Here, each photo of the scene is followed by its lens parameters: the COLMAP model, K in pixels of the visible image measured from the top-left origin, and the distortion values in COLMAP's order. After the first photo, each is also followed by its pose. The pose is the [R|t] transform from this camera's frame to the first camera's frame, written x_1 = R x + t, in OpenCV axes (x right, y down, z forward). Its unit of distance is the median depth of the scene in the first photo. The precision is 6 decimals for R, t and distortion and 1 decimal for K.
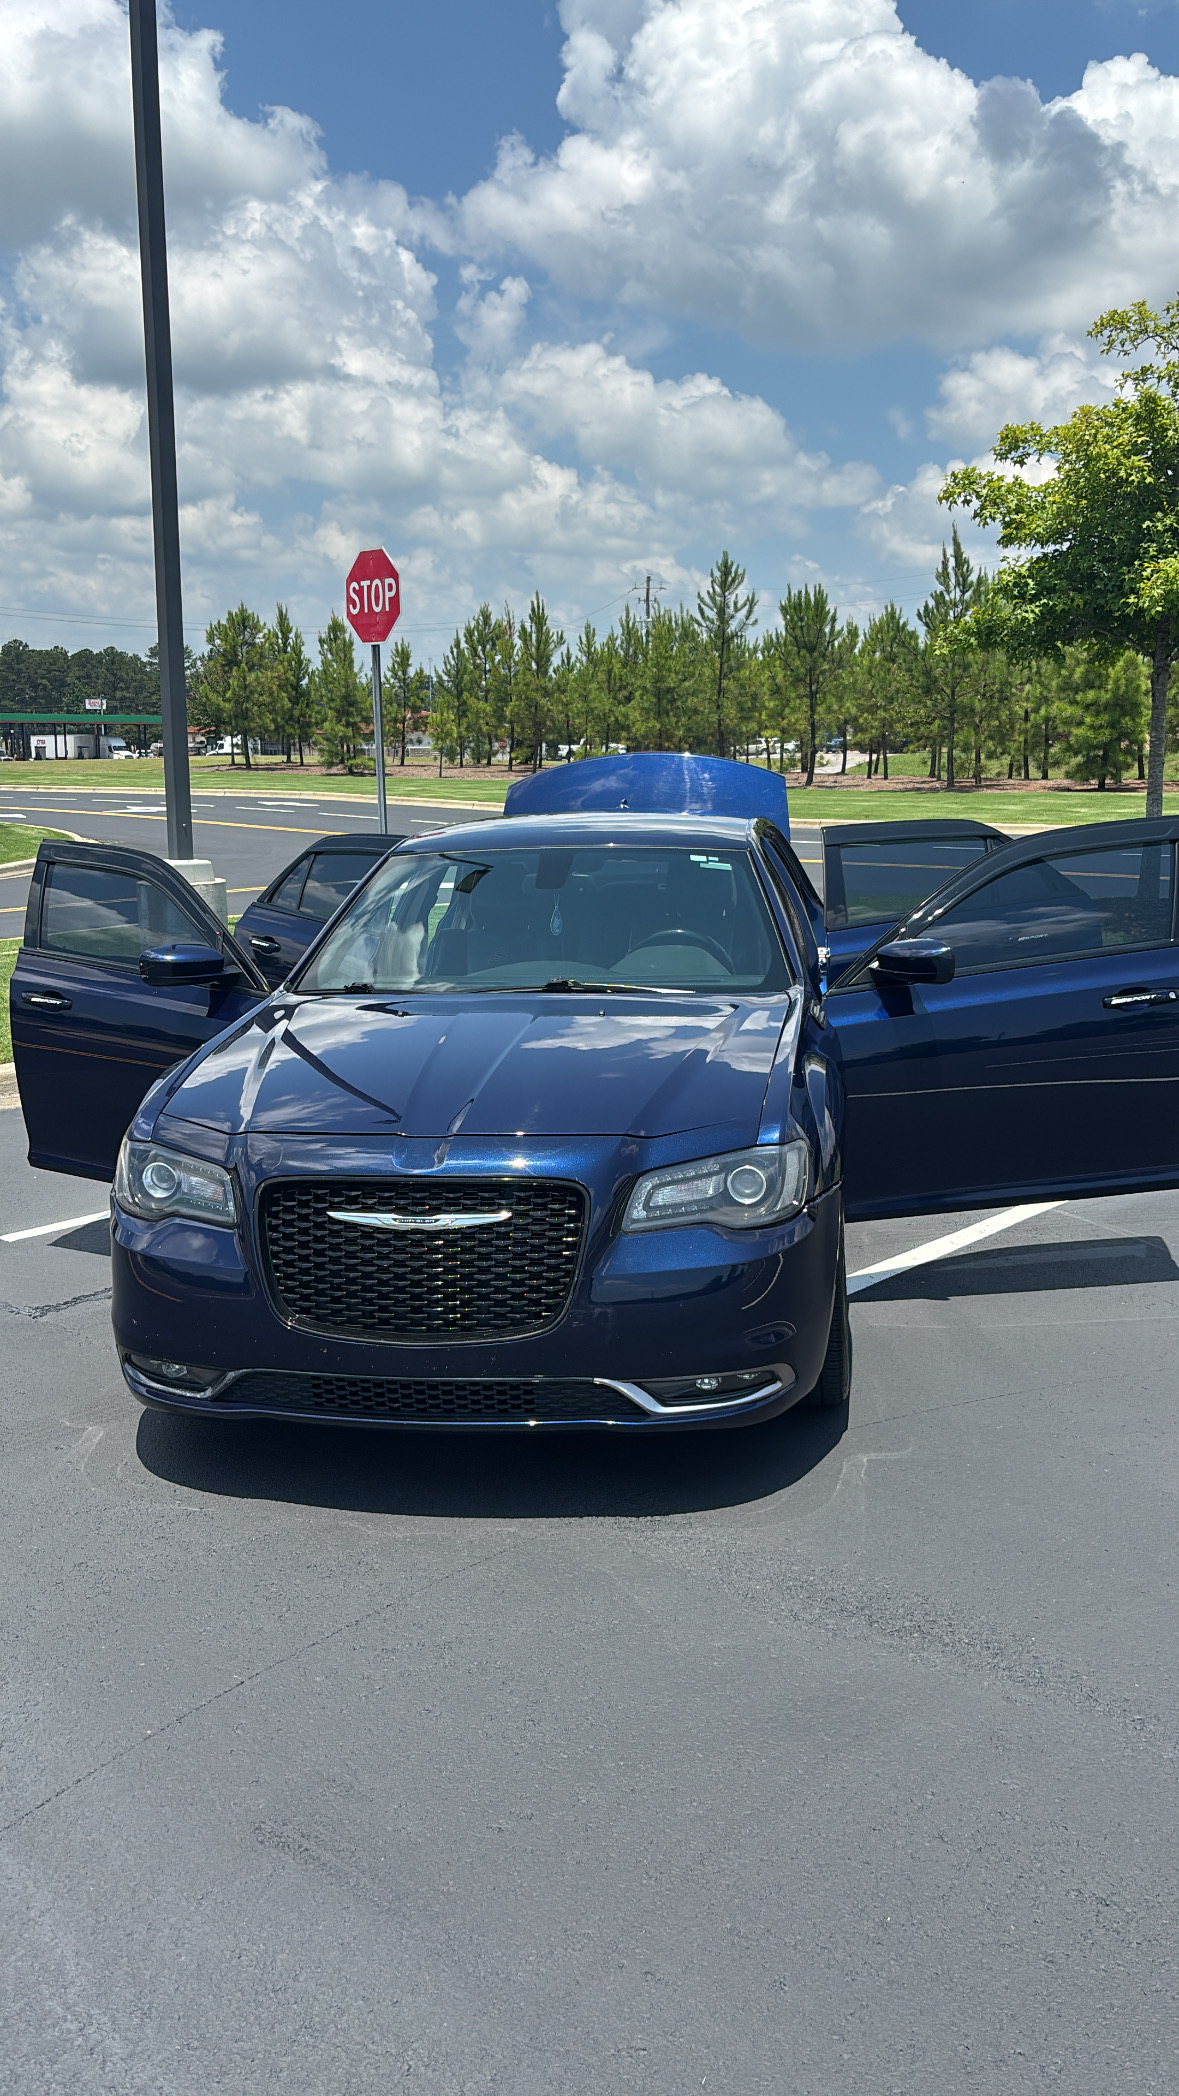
lens RADIAL K [[1626.7, 0, 577.2], [0, 1626.7, 1072.5], [0, 0, 1]] dist [0.059495, -0.131411]
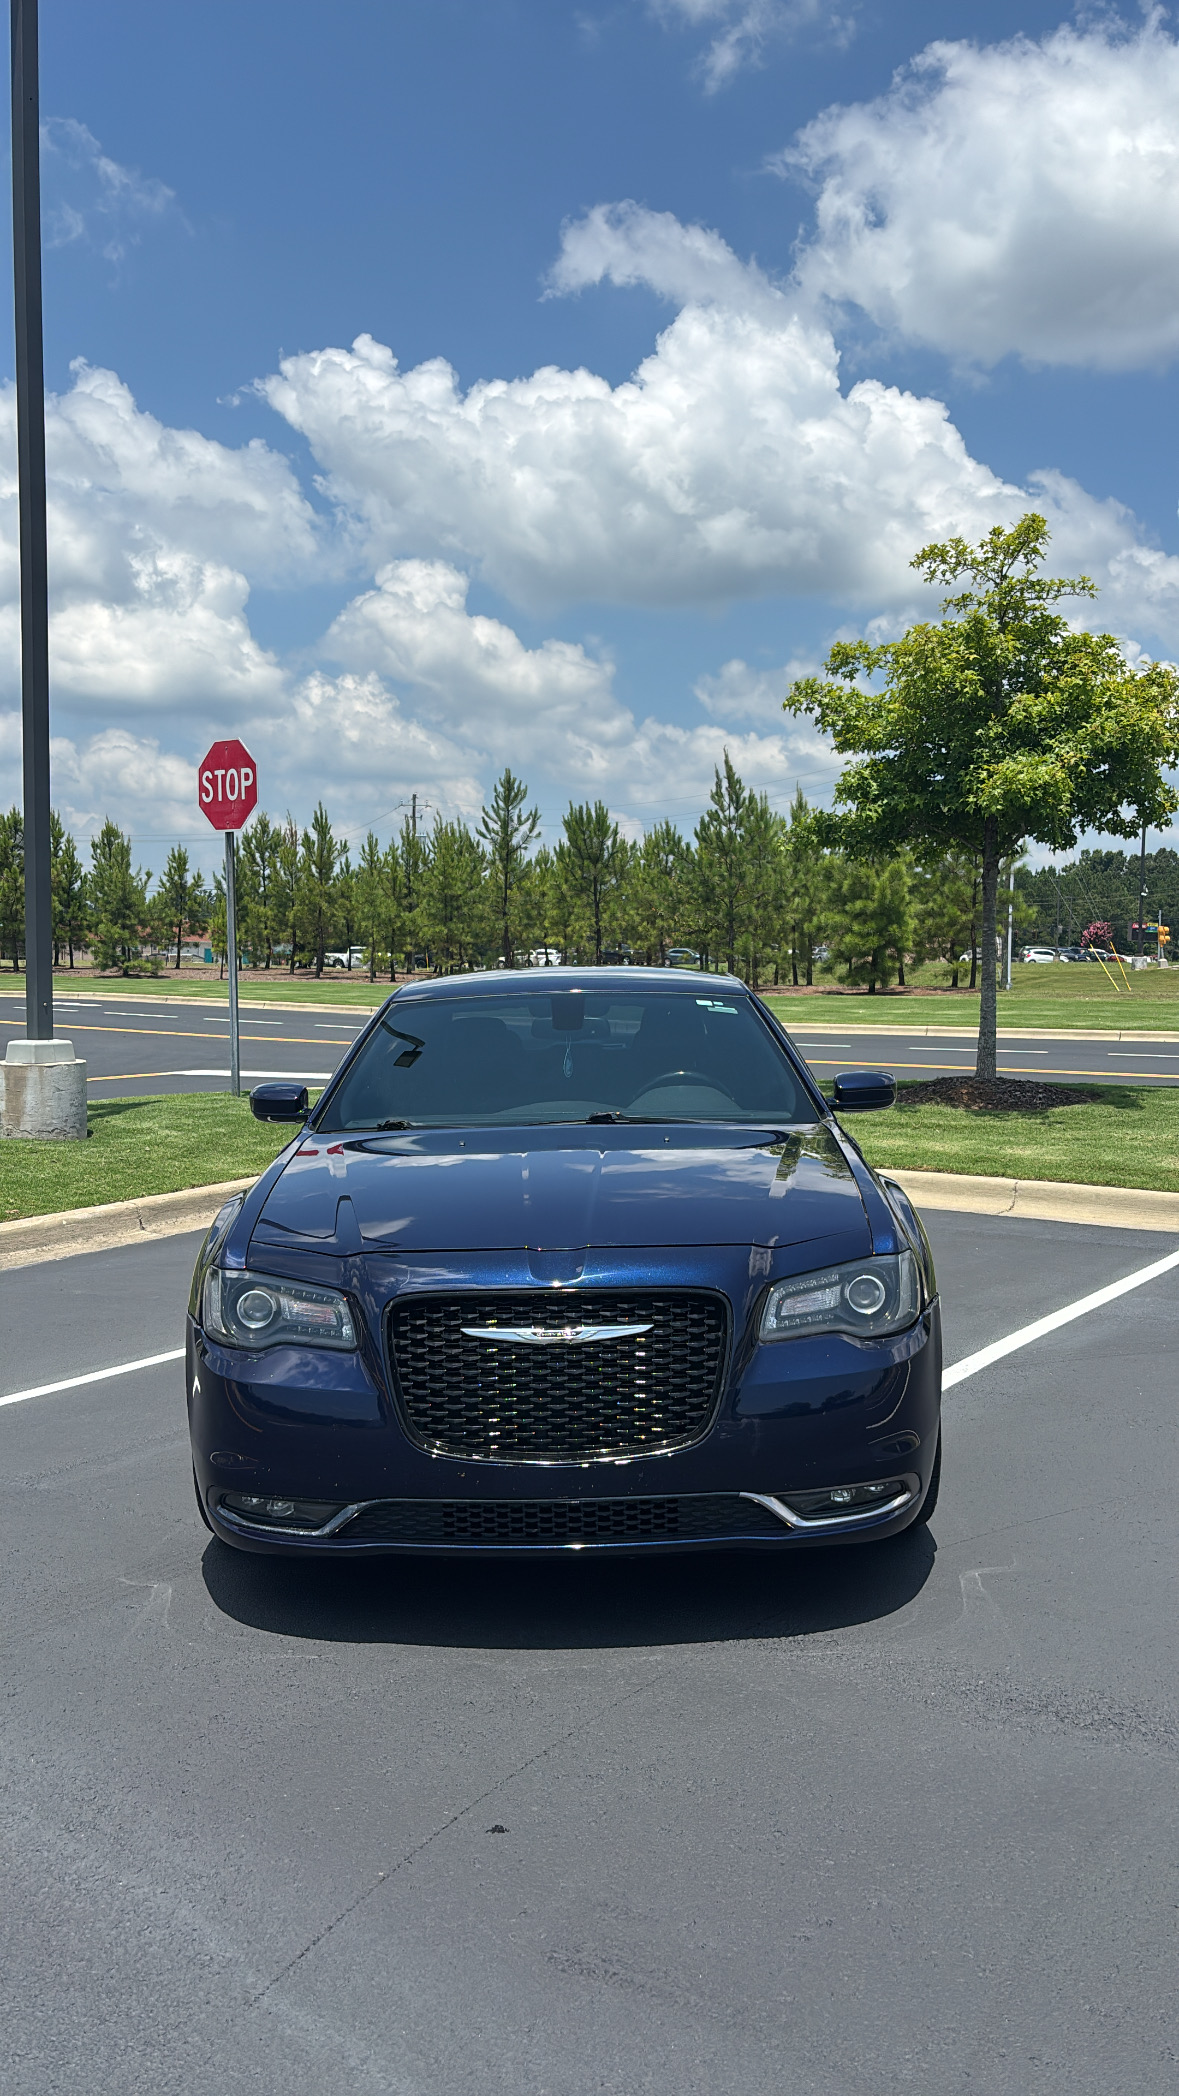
lens RADIAL K [[1626.7, 0, 577.2], [0, 1626.7, 1072.5], [0, 0, 1]] dist [0.059495, -0.131411]
pose [[0.989332, -0.002713, 0.145652, -0.063534], [0.021137, 0.991920, -0.125094, 0.015929], [-0.144136, 0.126839, 0.981395, 0.004081]]
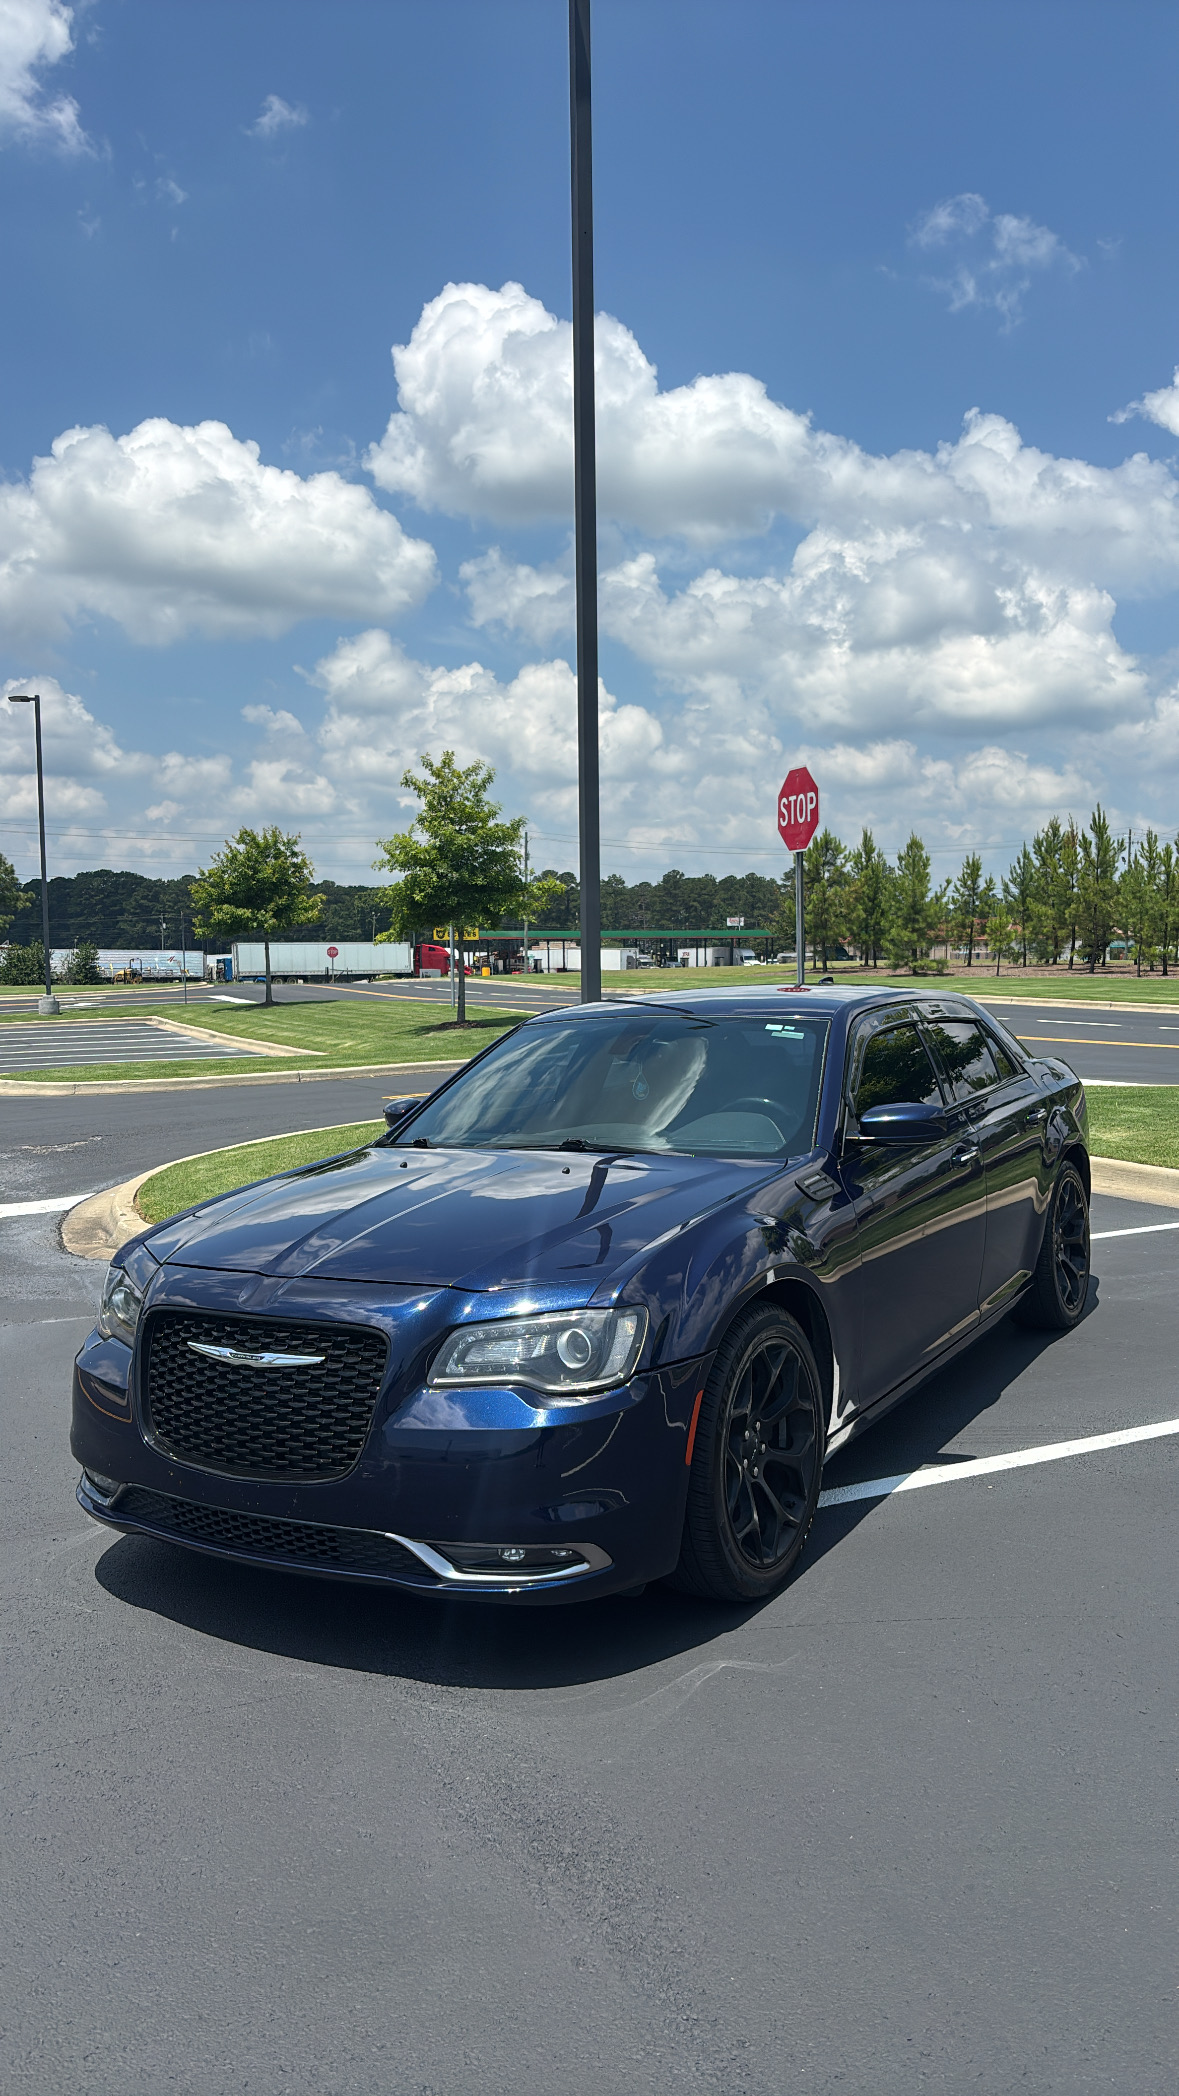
lens RADIAL K [[1479.1, 0, 586.2], [0, 1479.1, 1067.4], [0, 0, 1]] dist [0.029956, 0.000593]
pose [[0.927799, 0.011311, -0.372908, 0.126335], [-0.056178, 0.992379, -0.109672, -0.000299], [0.368826, 0.122702, 0.921364, 0.049624]]
